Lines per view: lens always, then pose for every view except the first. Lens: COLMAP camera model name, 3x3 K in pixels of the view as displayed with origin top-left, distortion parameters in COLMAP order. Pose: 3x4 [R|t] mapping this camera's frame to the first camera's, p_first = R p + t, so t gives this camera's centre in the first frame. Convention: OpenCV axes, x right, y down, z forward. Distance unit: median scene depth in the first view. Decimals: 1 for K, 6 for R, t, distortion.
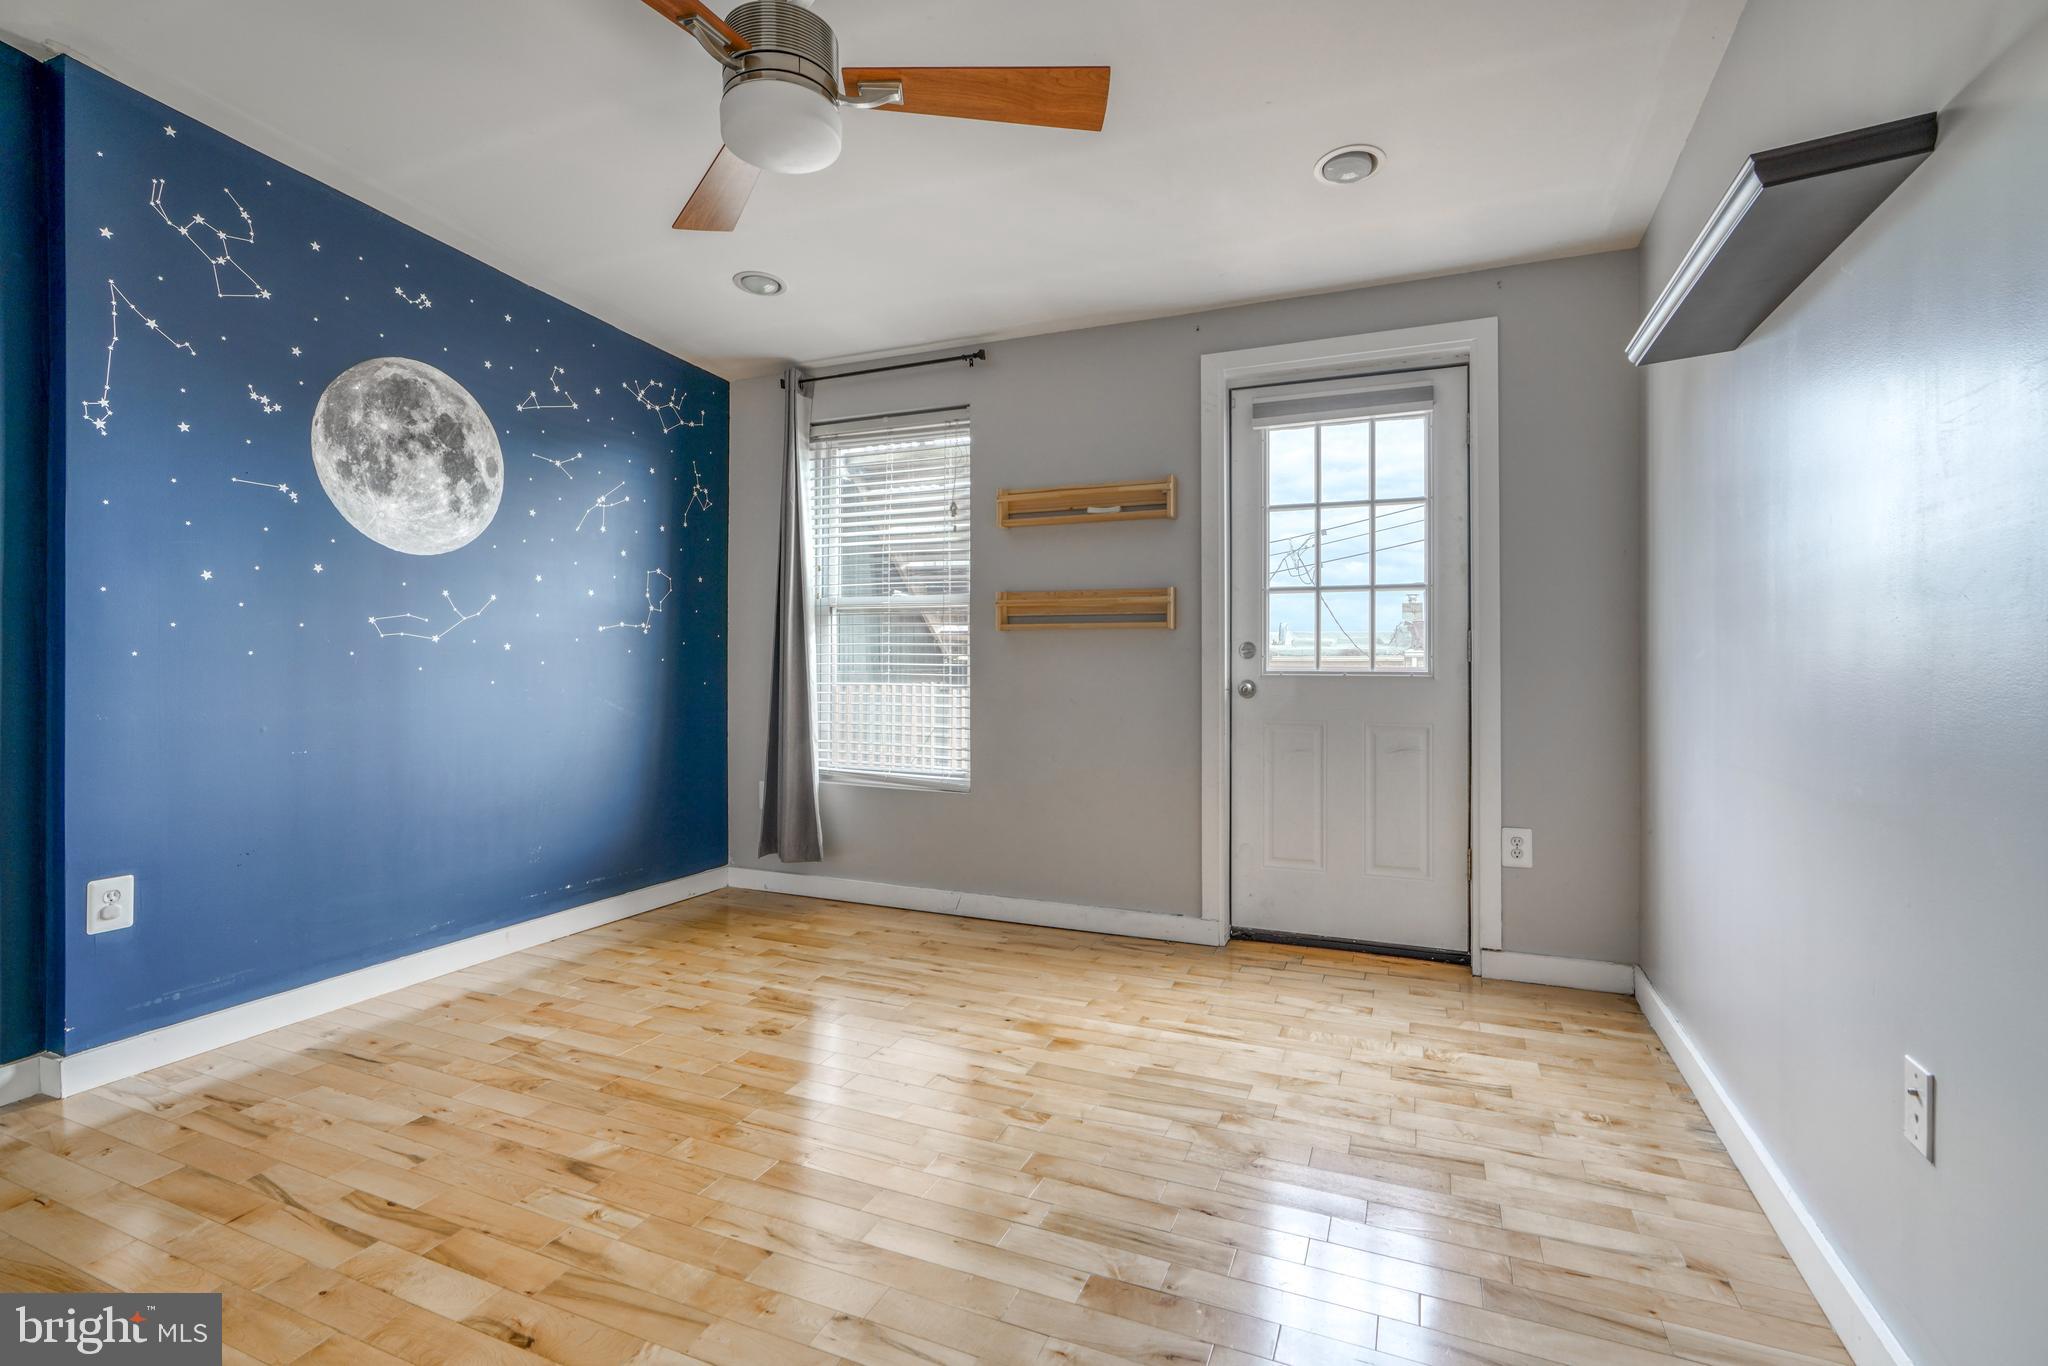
lens RADIAL K [[923.8, 0, 1017.0], [0, 923.8, 670.6], [0, 0, 1]] dist [-0.017682, 0.003310]
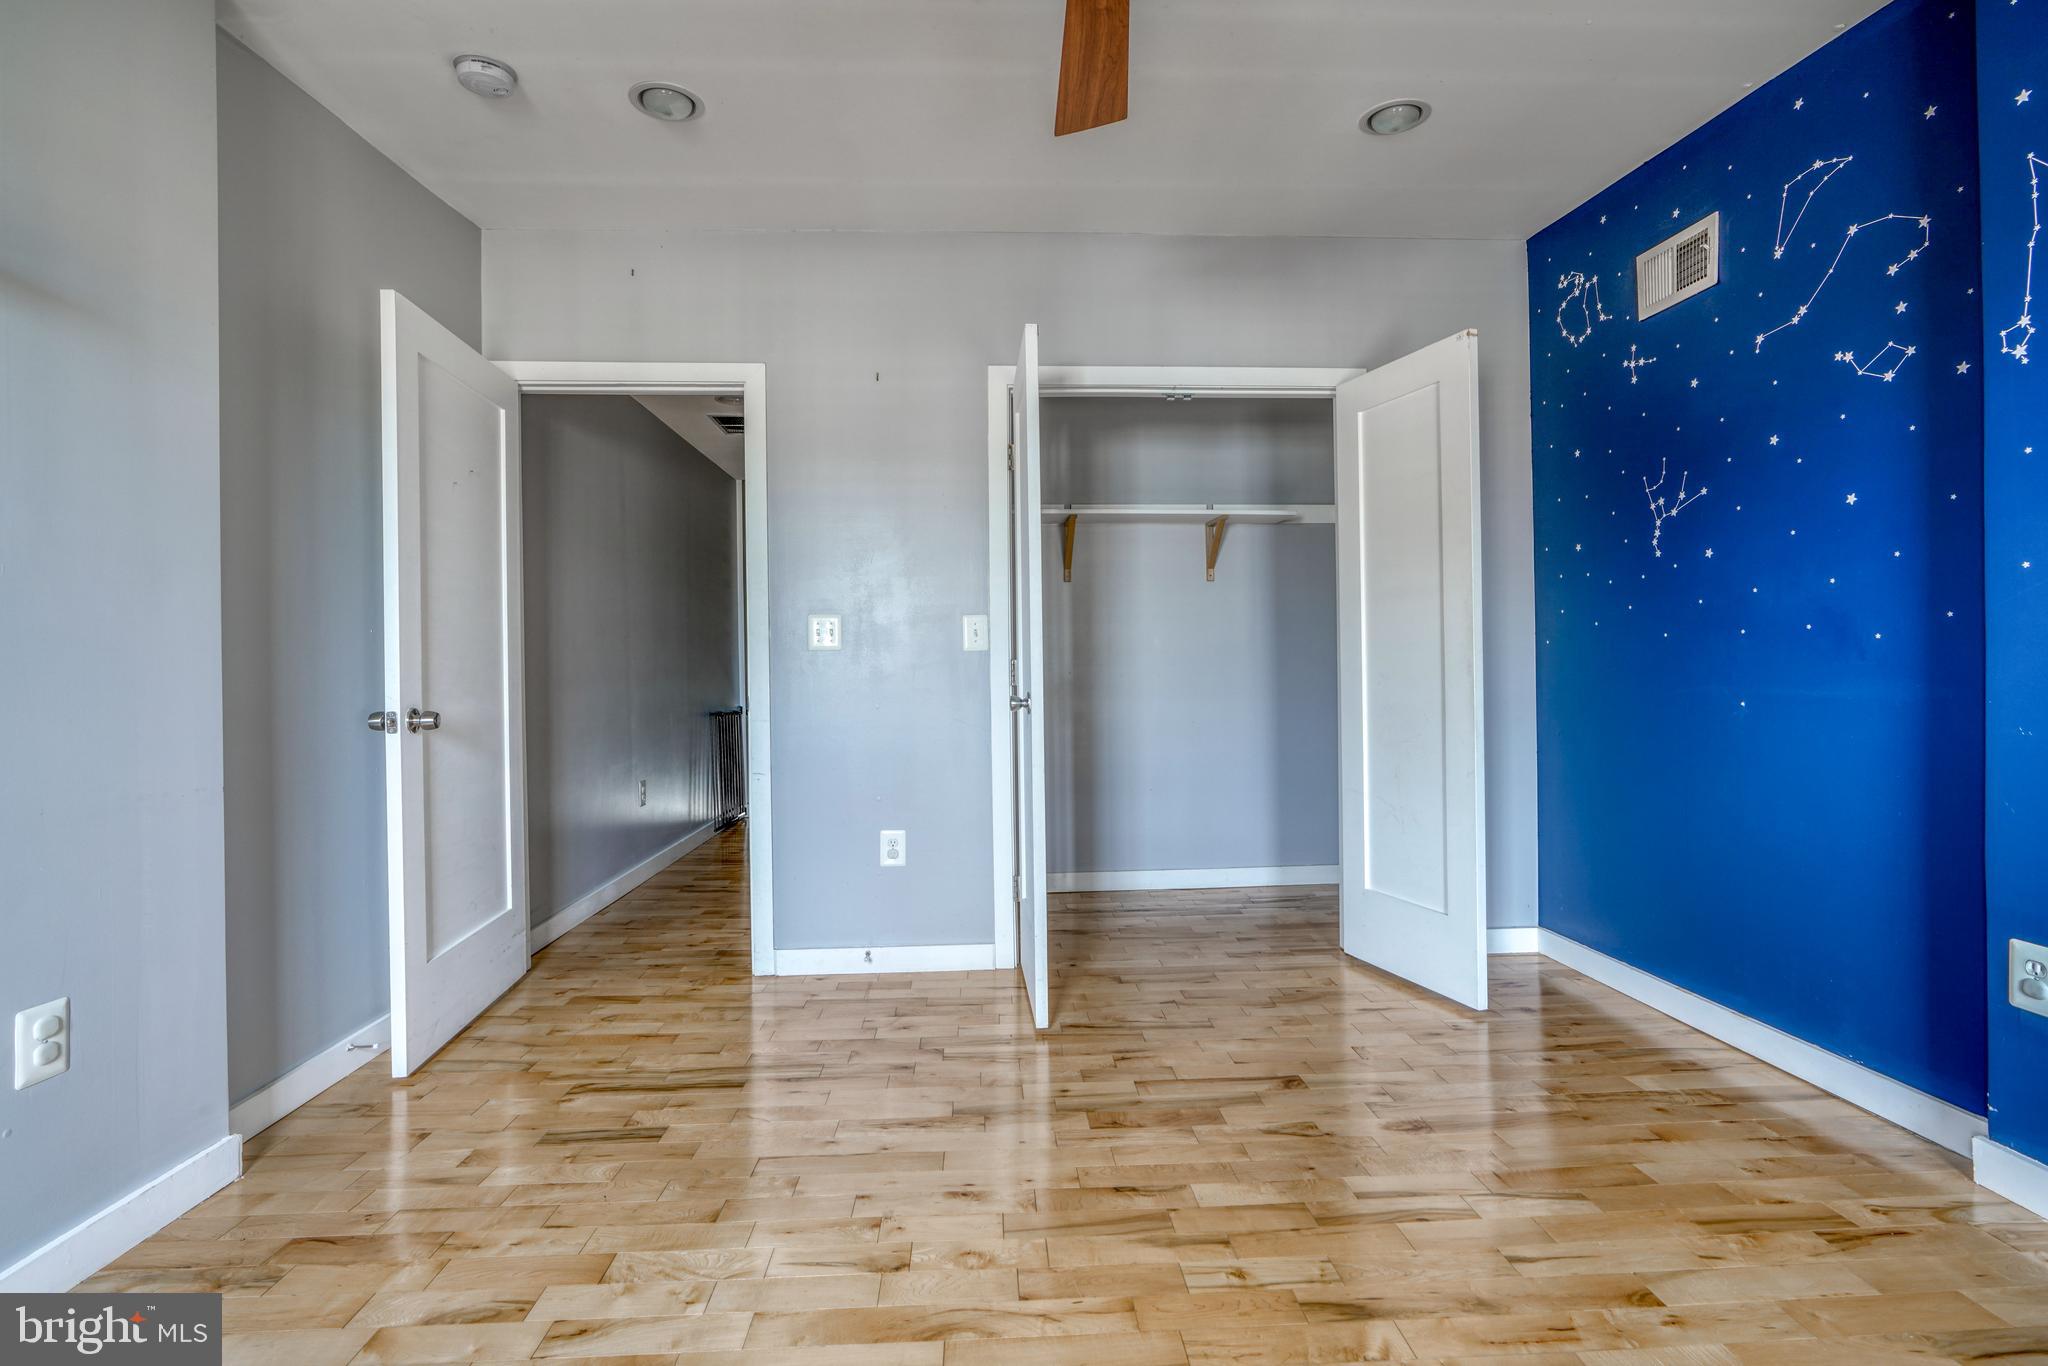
lens RADIAL K [[923.8, 0, 1014.0], [0, 923.8, 676.8], [0, 0, 1]] dist [-0.017682, 0.003310]
pose [[-0.906544, 0.016826, -0.421777, 0.098543], [0.012230, 0.999833, 0.013599, -0.017178], [0.421935, 0.007169, -0.906598, 1.422829]]
